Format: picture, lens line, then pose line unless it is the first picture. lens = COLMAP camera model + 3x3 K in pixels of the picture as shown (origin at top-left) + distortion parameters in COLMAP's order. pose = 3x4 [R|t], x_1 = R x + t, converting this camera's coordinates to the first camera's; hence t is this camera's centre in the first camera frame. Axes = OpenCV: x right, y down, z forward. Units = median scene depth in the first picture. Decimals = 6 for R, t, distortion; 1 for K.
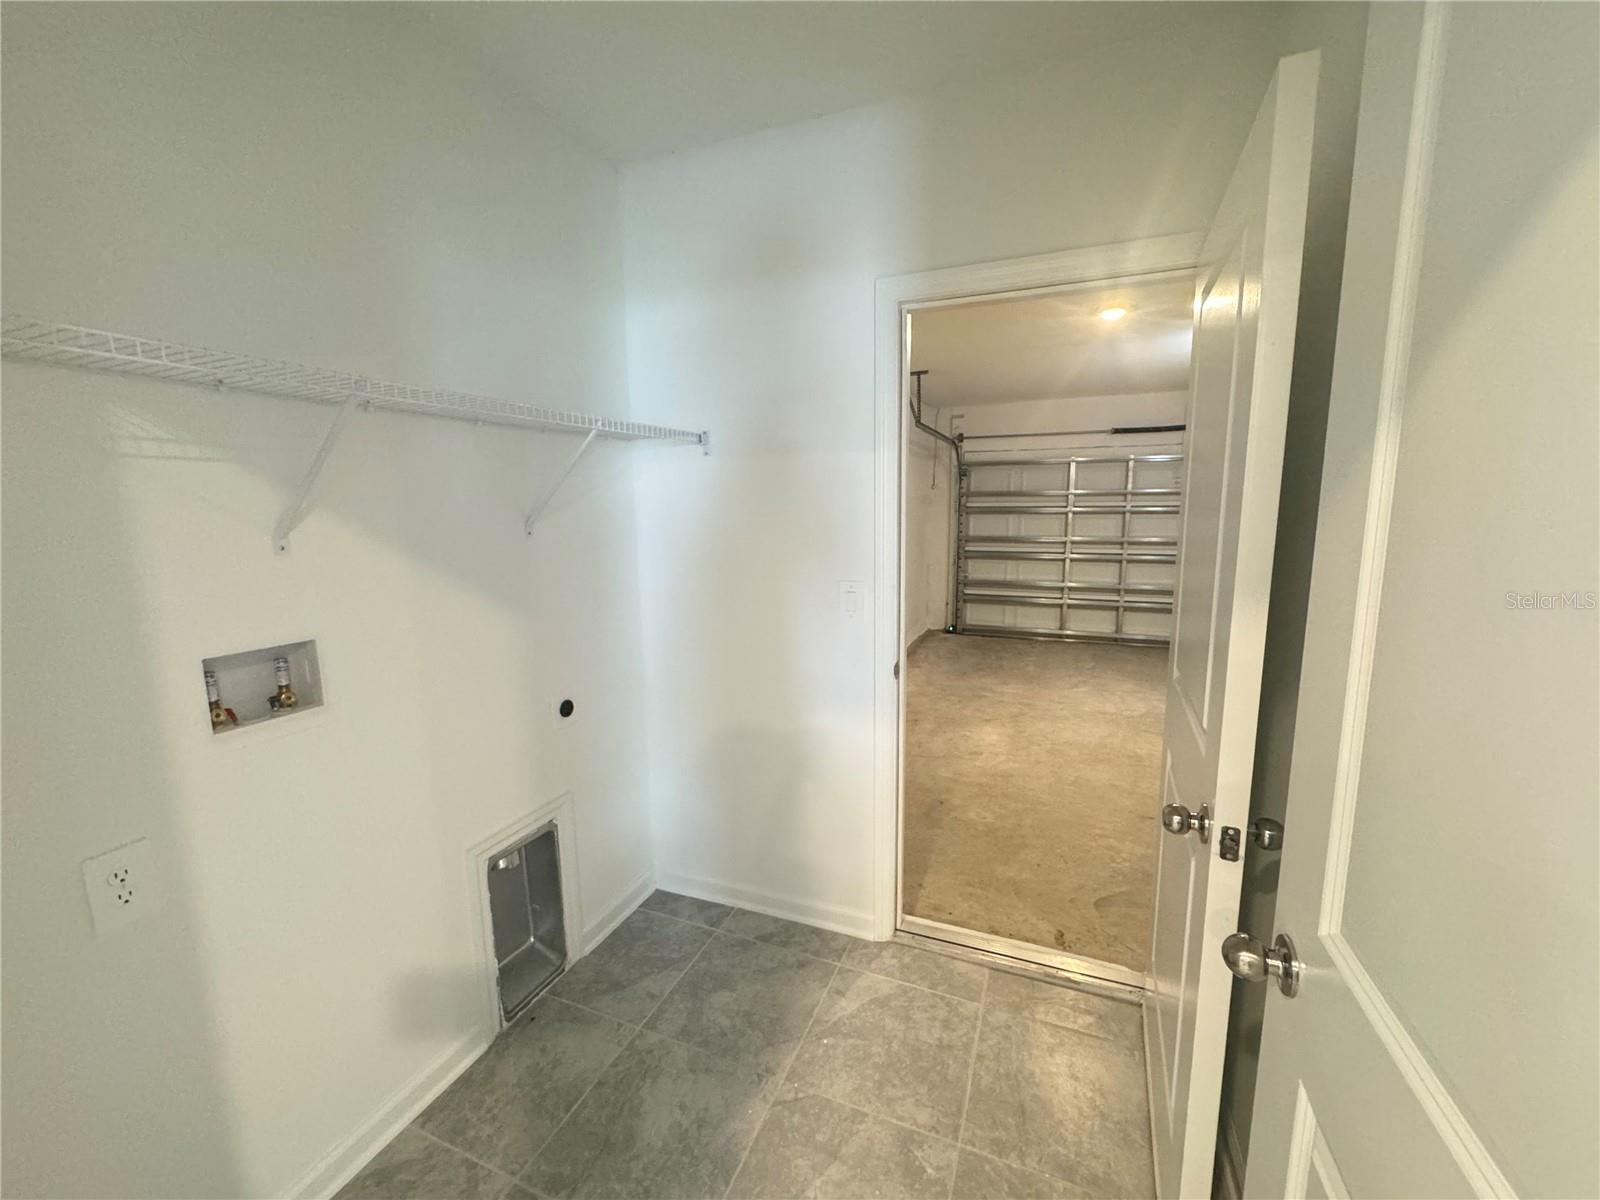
lens RADIAL K [[636.3, 0, 803.0], [0, 636.3, 601.8], [0, 0, 1]] dist [-0.005635, 0.000912]
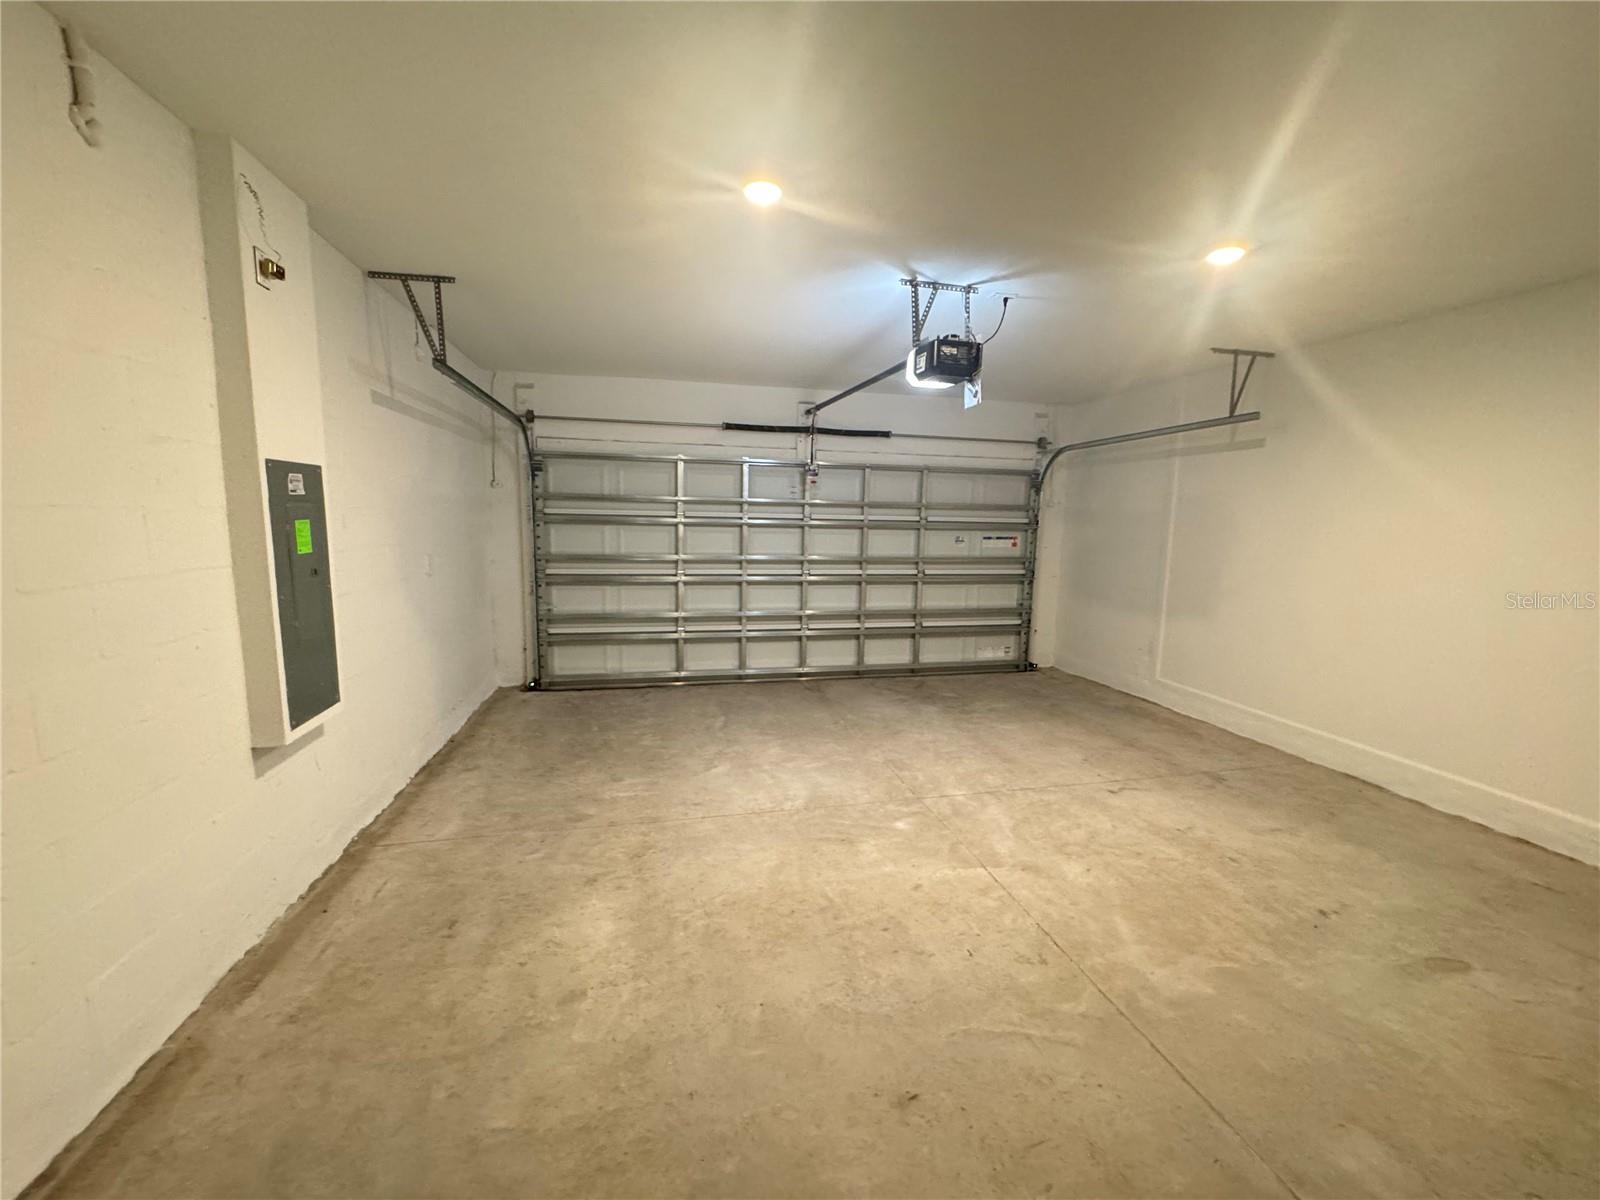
lens RADIAL K [[636.3, 0, 800.9], [0, 636.3, 599.4], [0, 0, 1]] dist [-0.005635, 0.000912]
pose [[0.817425, -0.048132, 0.574020, 0.081827], [0.060013, 0.998196, -0.001762, -0.036116], [-0.572900, 0.035889, 0.818839, 0.265376]]
